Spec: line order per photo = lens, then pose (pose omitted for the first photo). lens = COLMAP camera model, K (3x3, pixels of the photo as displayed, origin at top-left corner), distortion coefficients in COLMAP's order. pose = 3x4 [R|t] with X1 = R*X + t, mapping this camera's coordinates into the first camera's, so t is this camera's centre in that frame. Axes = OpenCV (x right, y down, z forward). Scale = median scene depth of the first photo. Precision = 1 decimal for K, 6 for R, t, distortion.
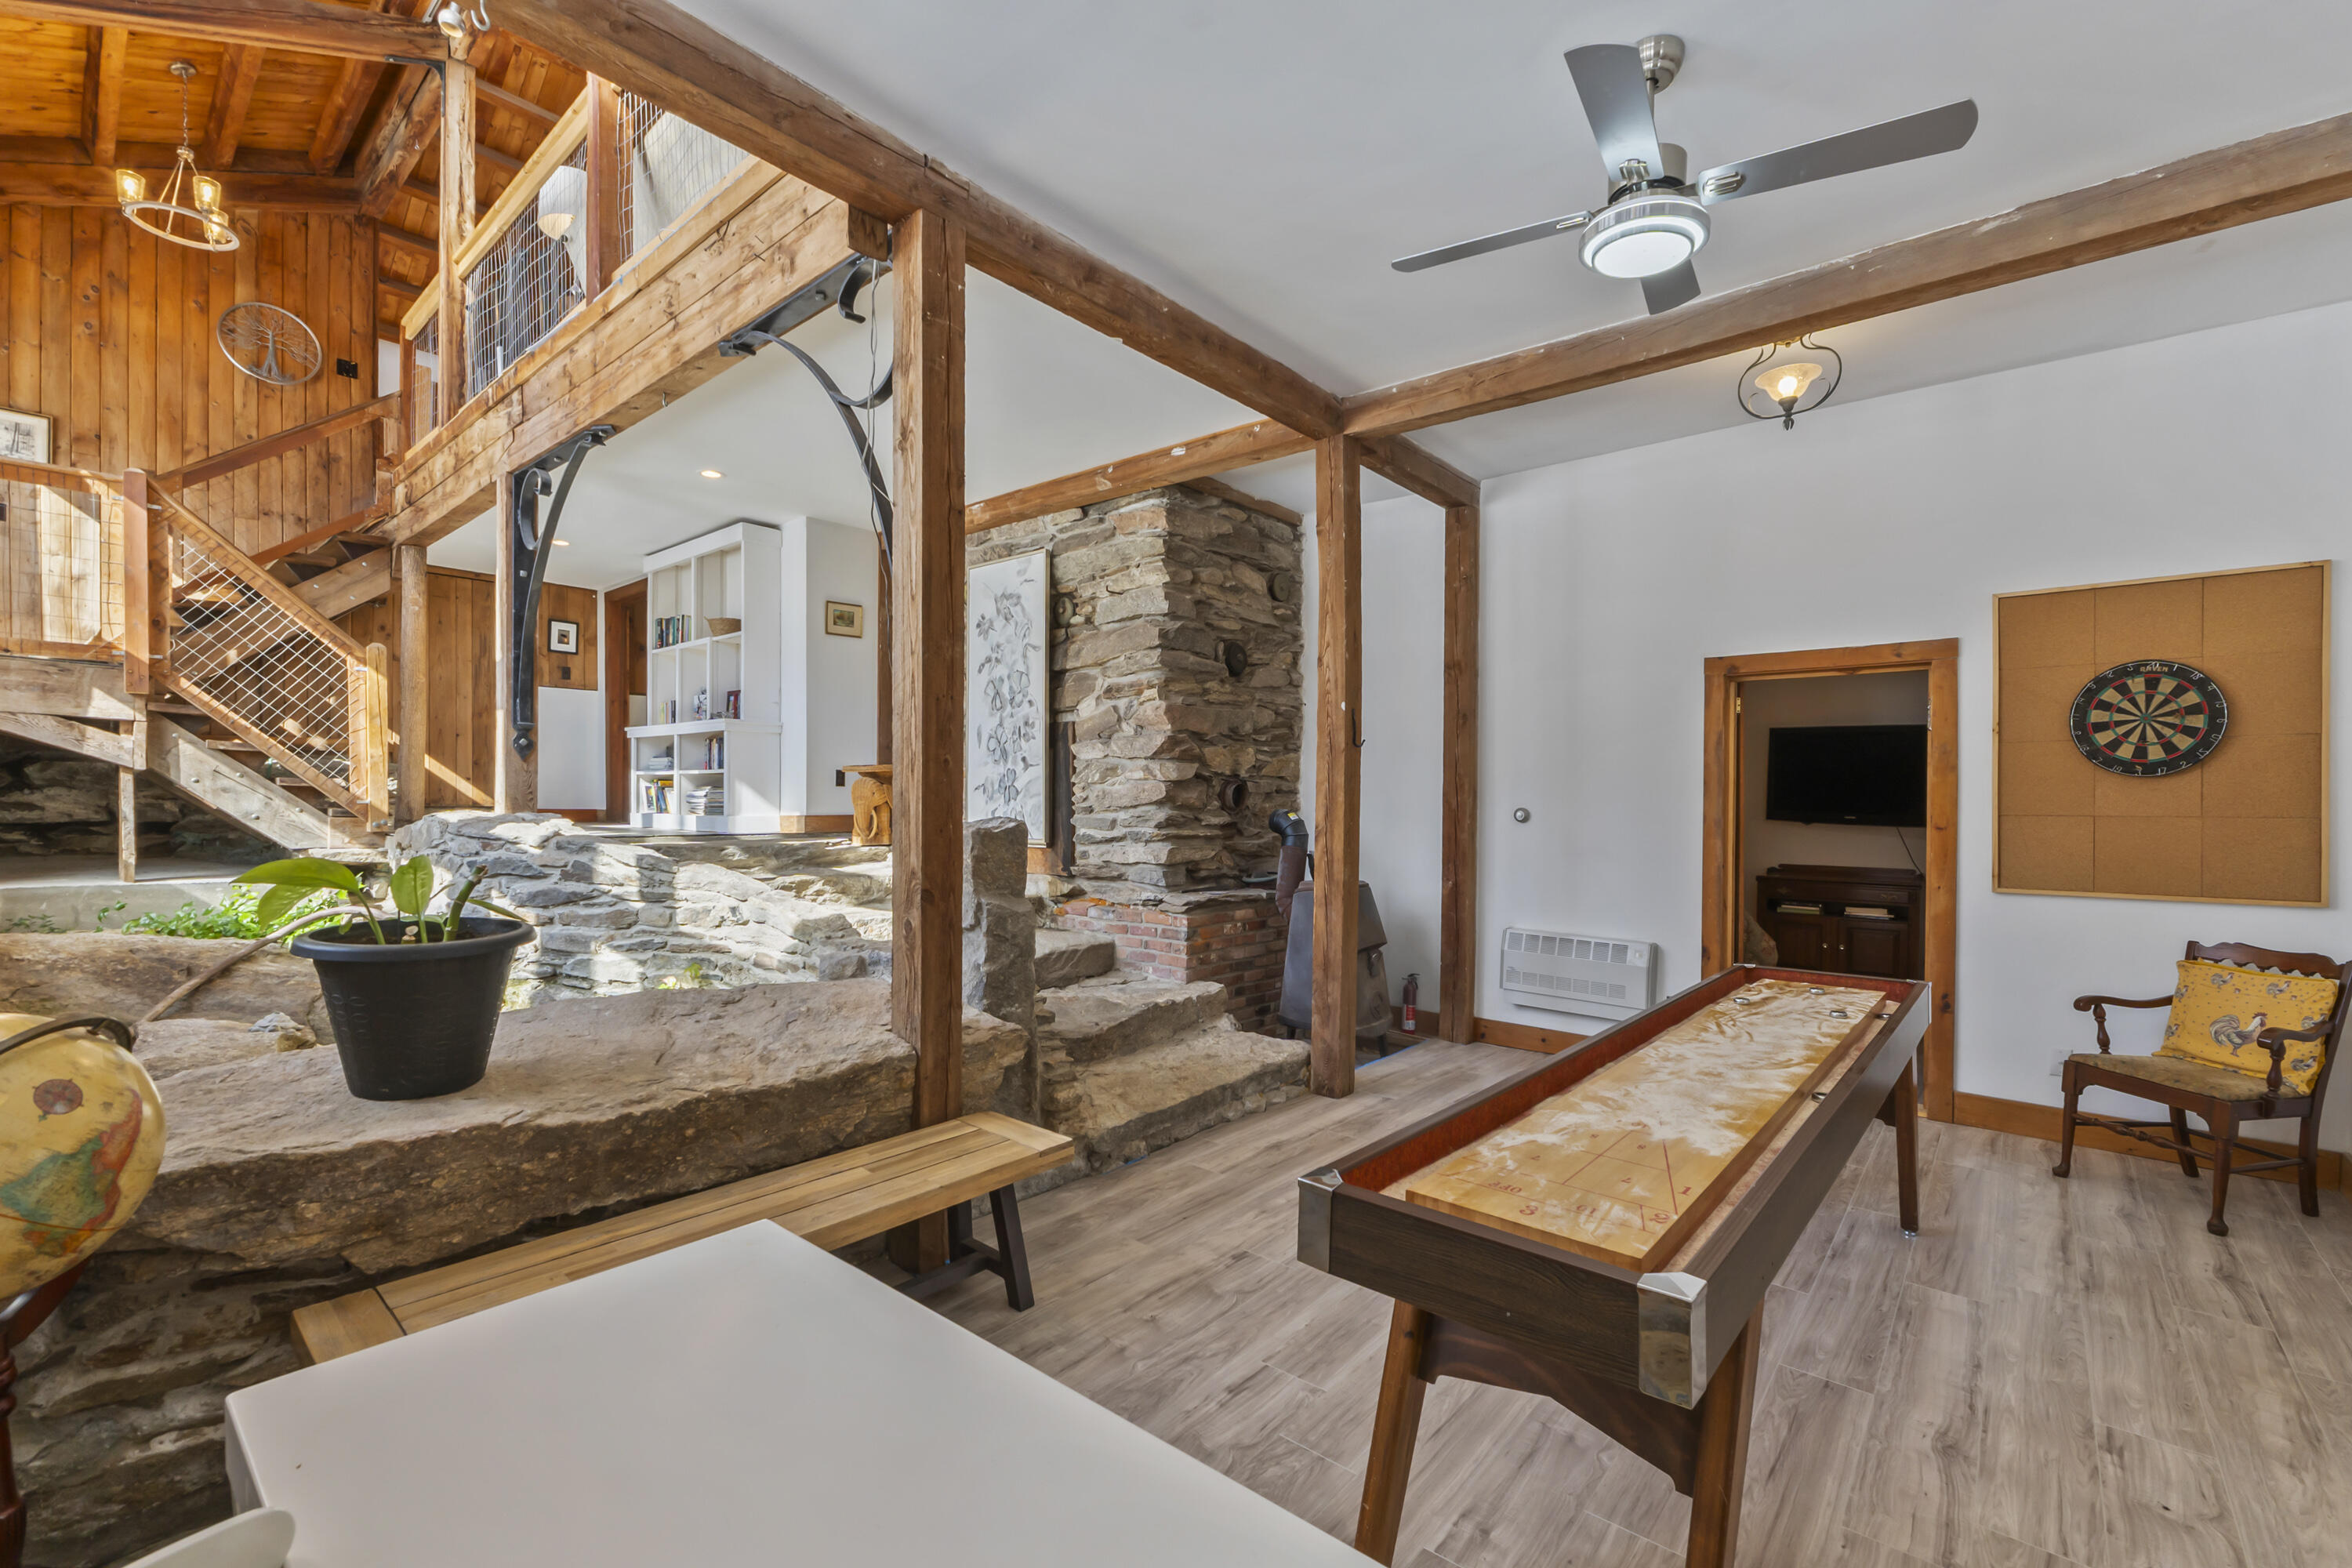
lens RADIAL K [[1003.7, 0, 1173.8], [0, 1003.7, 782.0], [0, 0, 1]] dist [-0.002471, -0.000974]
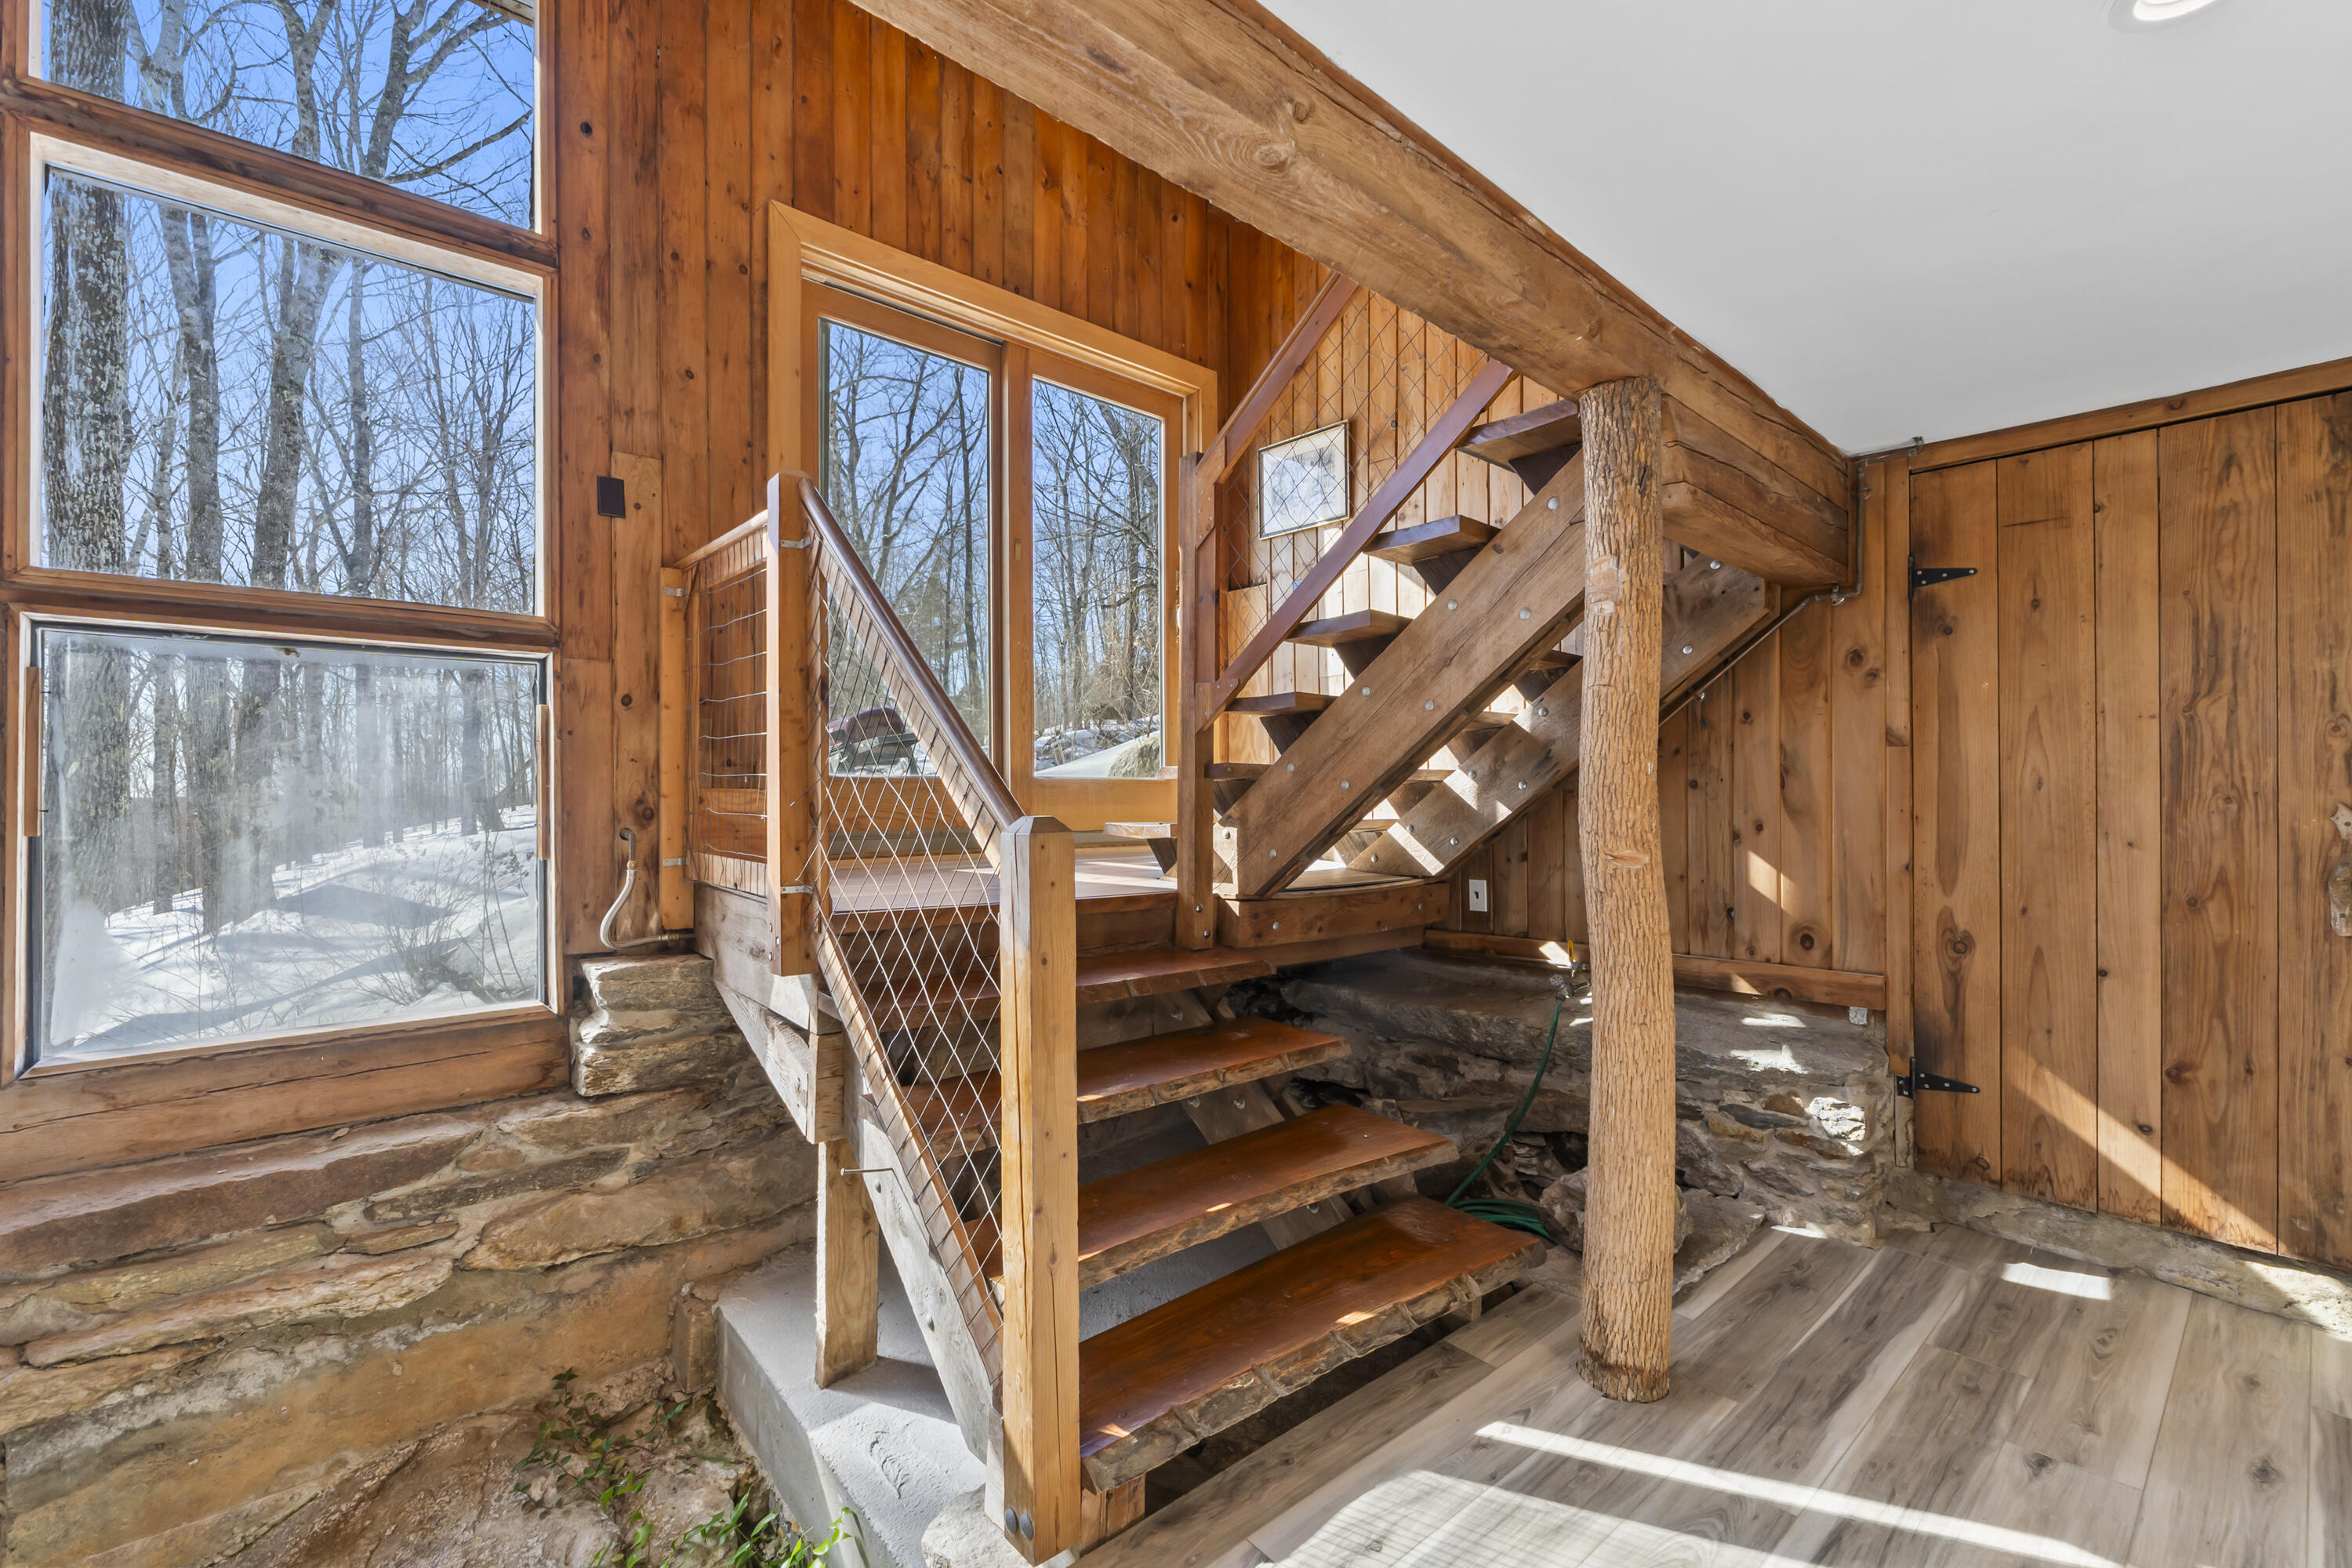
lens RADIAL K [[995.0, 0, 1176.0], [0, 995.0, 784.0], [0, 0, 1]] dist [-0.007665, -0.000694]
pose [[-0.134059, -0.015381, -0.990854, -0.594377], [0.015772, 0.999720, -0.017653, -0.155249], [0.990848, -0.017994, -0.133779, 1.179795]]
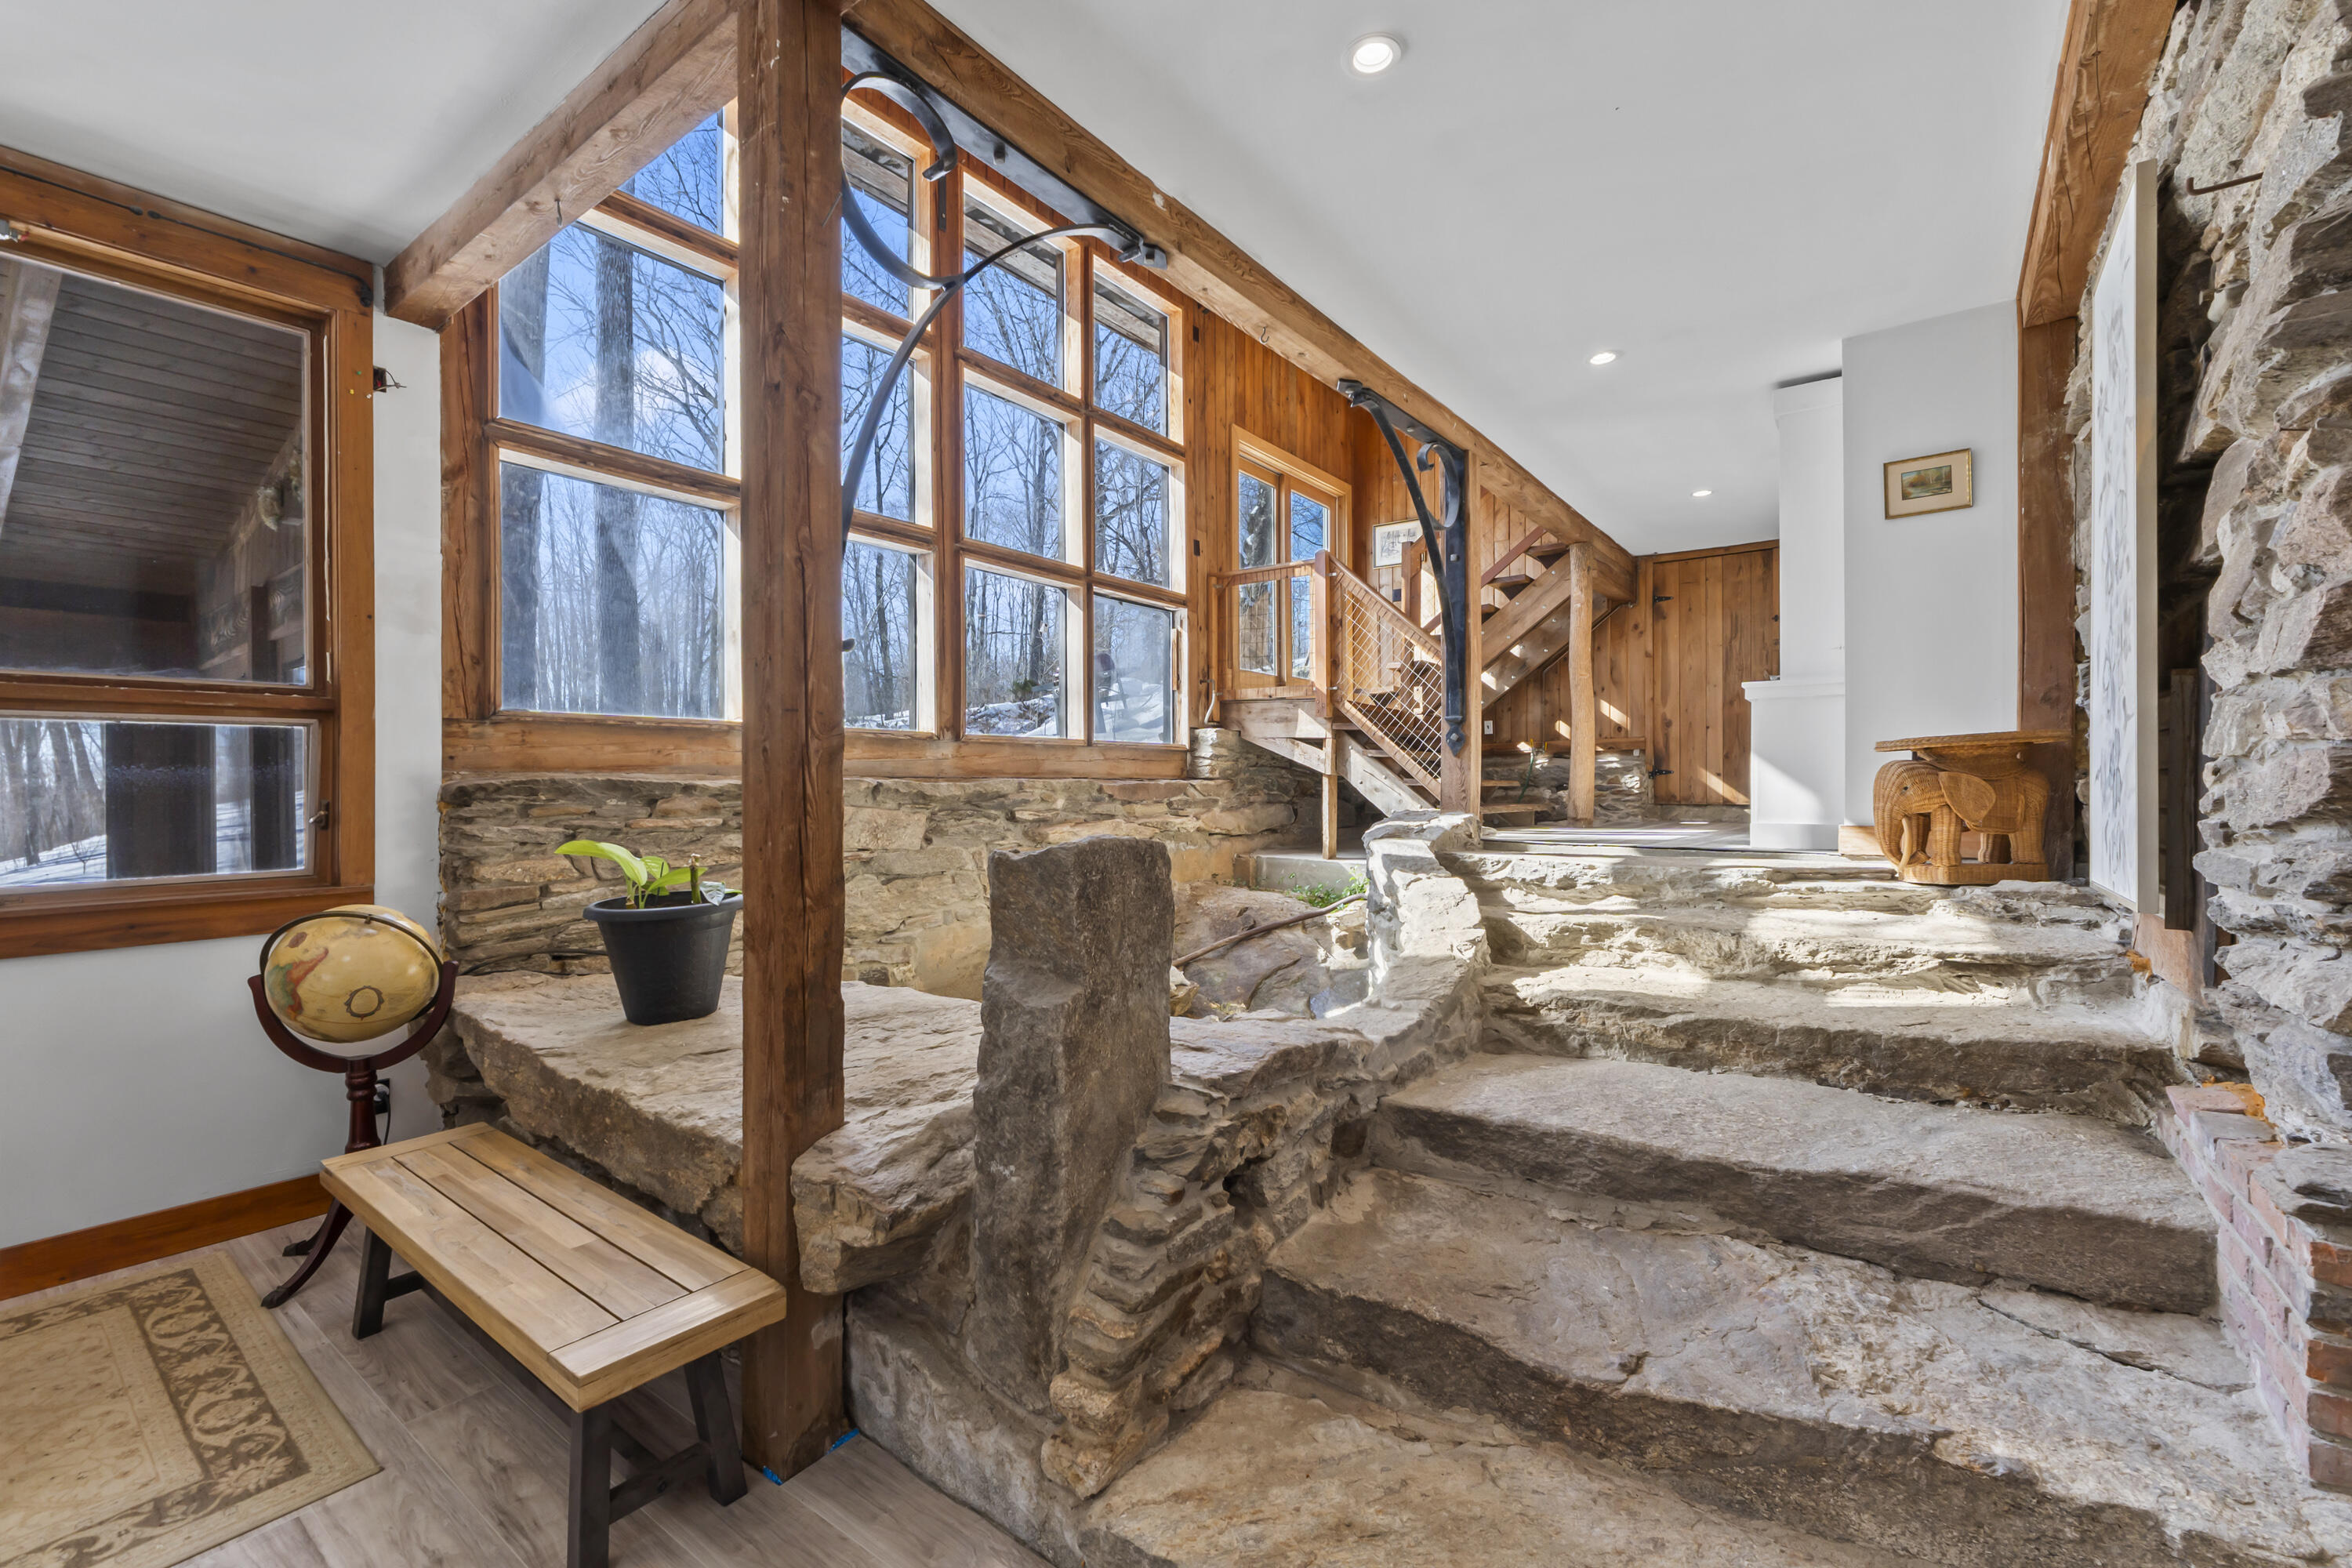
lens RADIAL K [[995.0, 0, 1176.0], [0, 995.0, 784.0], [0, 0, 1]] dist [-0.007665, -0.000694]
pose [[0.062482, -0.009188, -0.998004, 0.266340], [0.017821, 0.999808, -0.008089, 0.007335], [0.997887, -0.017280, 0.062634, 0.689379]]
